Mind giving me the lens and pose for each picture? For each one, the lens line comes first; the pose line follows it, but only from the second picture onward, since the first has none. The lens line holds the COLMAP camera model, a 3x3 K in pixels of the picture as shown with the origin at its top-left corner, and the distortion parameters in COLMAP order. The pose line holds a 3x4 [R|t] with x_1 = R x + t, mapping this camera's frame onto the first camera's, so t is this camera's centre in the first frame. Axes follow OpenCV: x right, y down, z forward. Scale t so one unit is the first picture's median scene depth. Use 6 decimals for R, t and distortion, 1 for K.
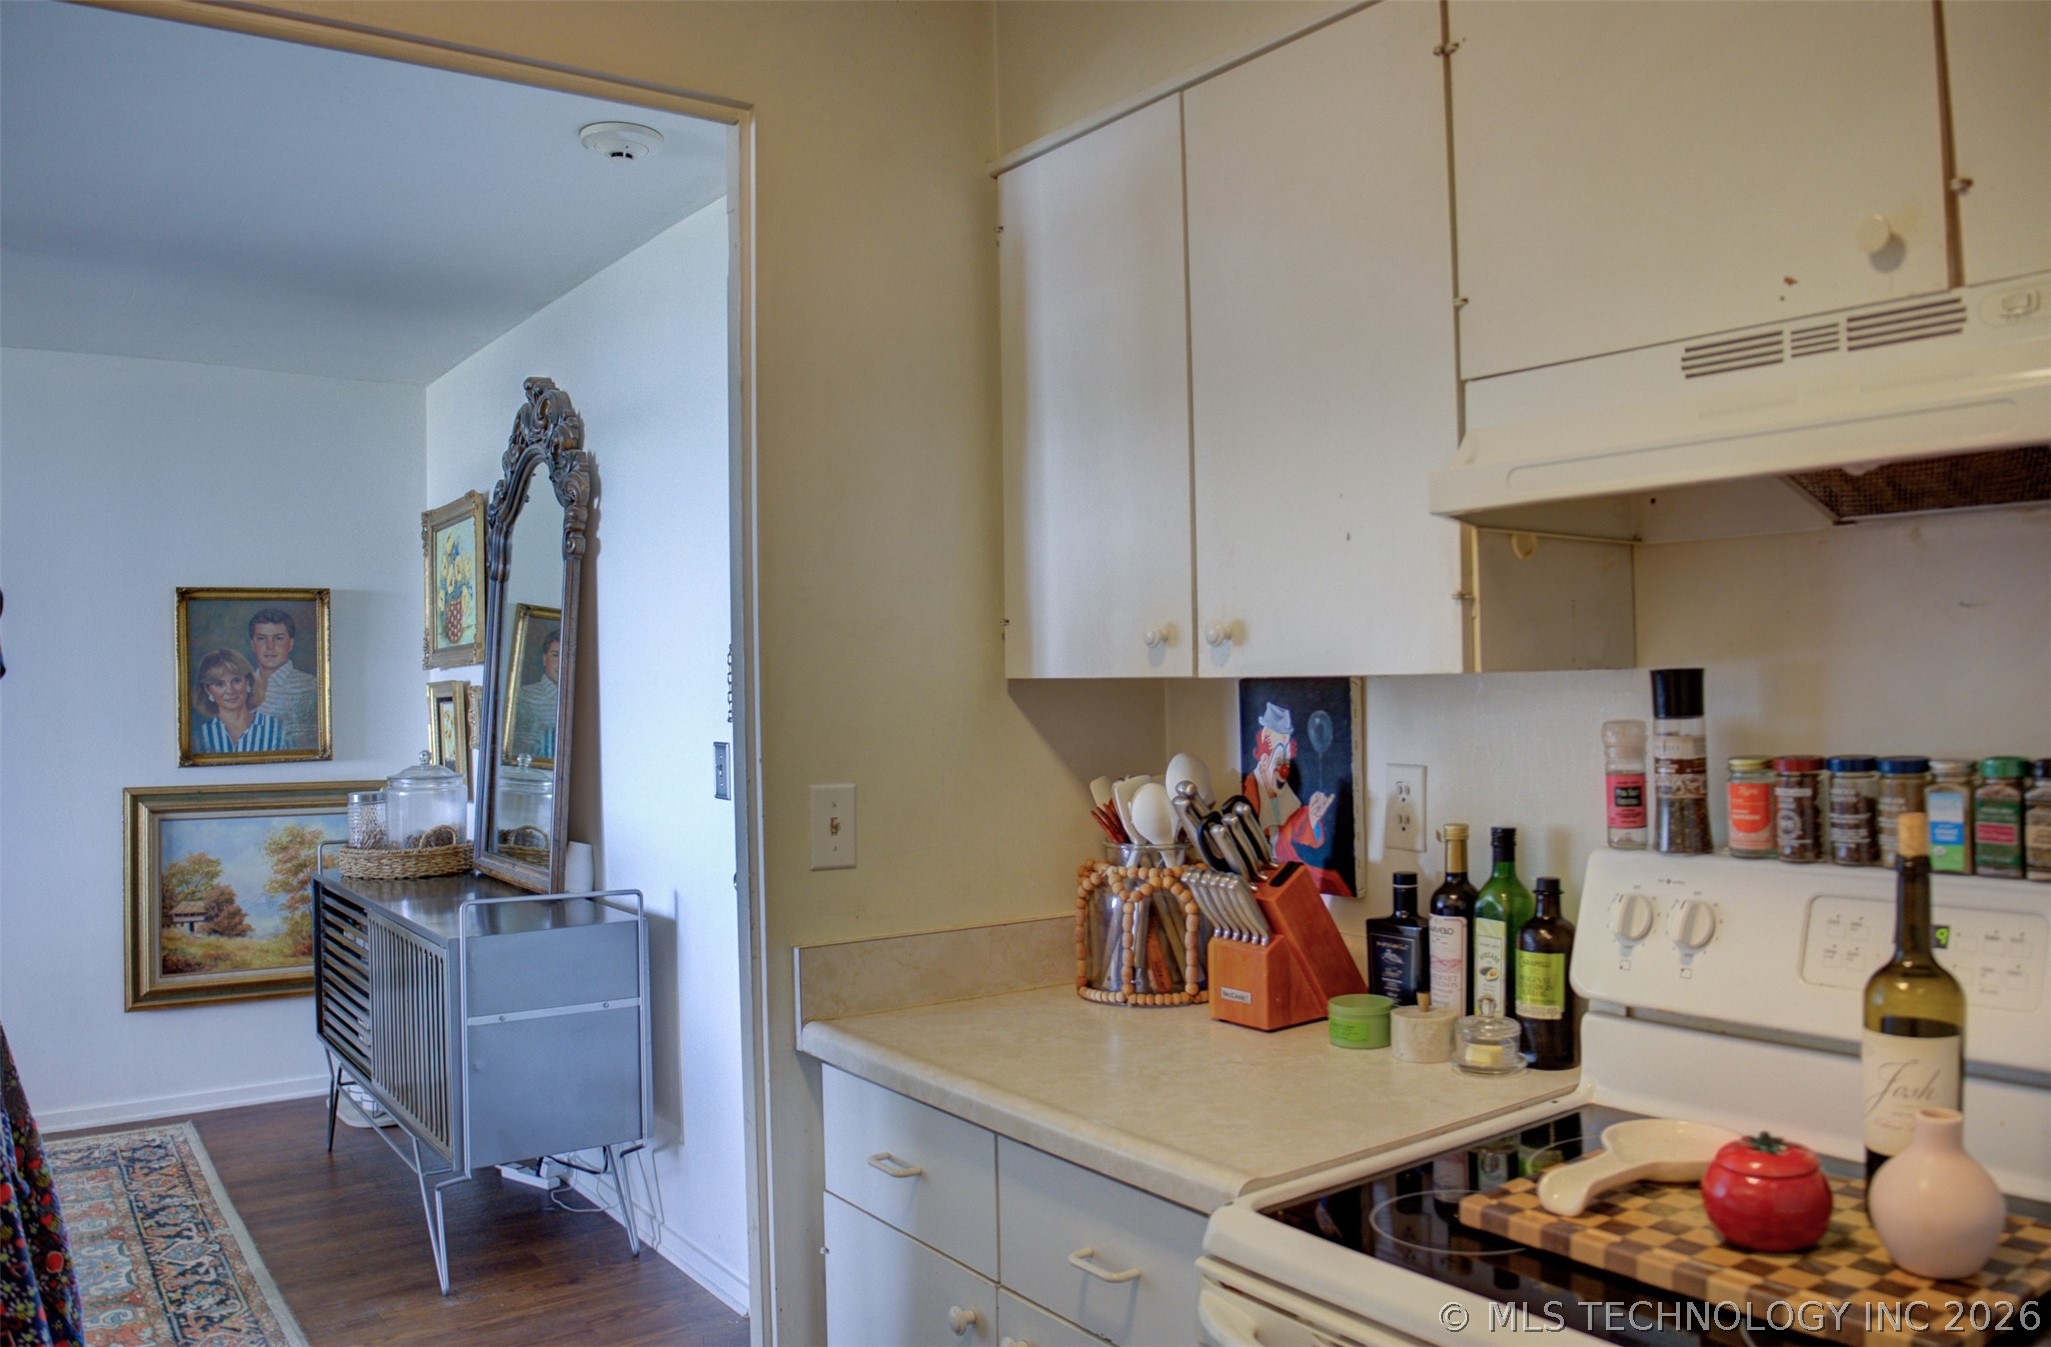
lens RADIAL K [[1568.8, 0, 1073.2], [0, 1568.8, 669.1], [0, 0, 1]] dist [-0.107557, 0.028725]
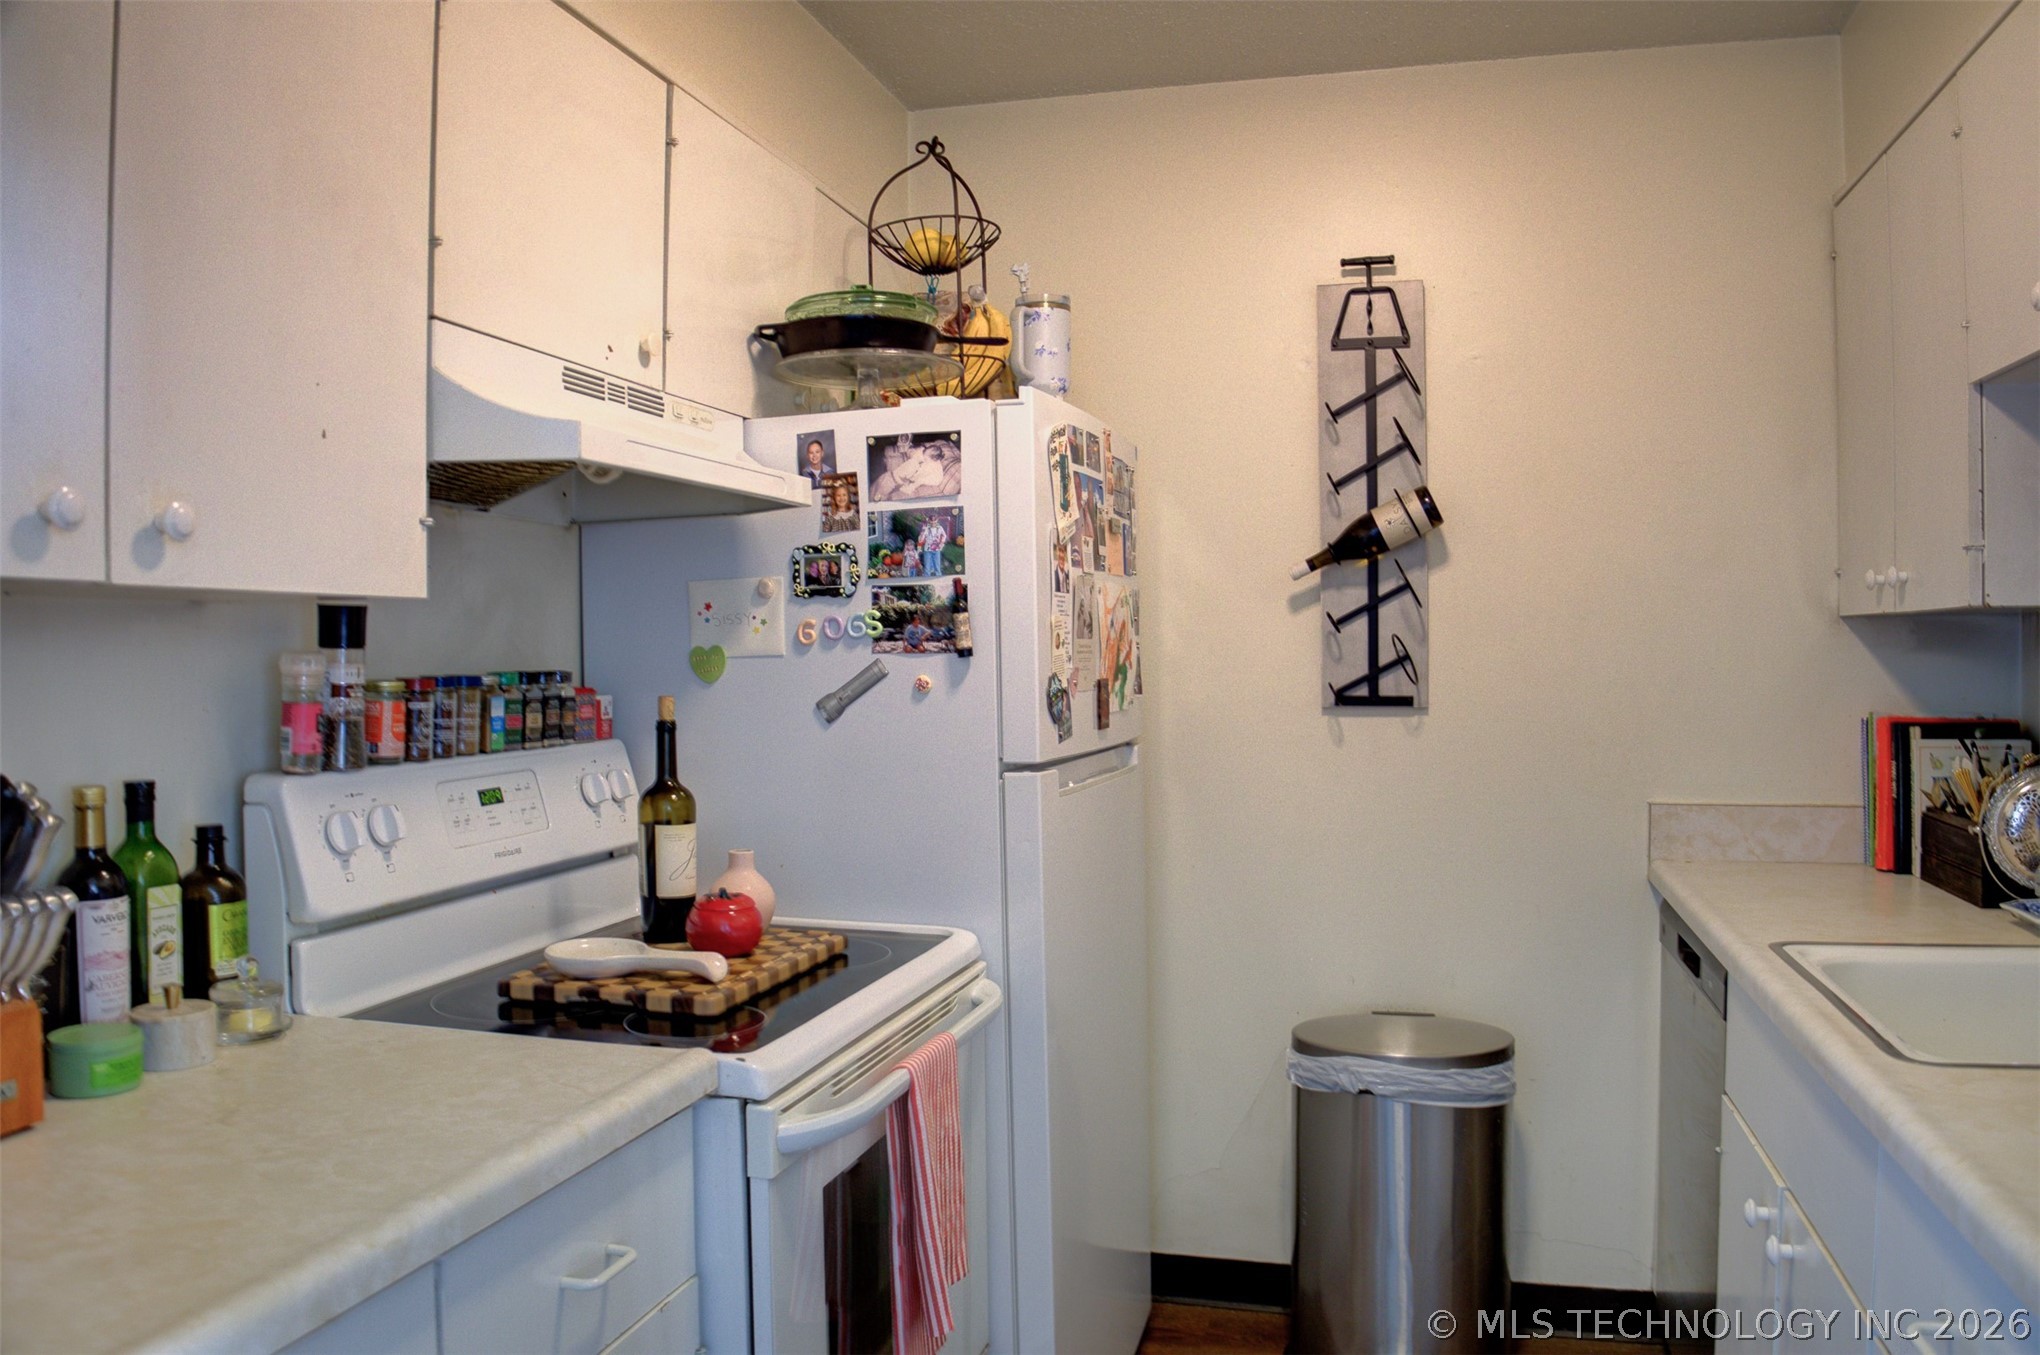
lens RADIAL K [[1560.4, 0, 1022.4], [0, 1560.4, 674.5], [0, 0, 1]] dist [-0.107557, 0.028725]
pose [[-0.619496, 0.007025, 0.784968, -0.782756], [0.010240, 0.999947, -0.000868, 0.057163], [-0.784933, 0.007500, -0.619535, 1.314580]]
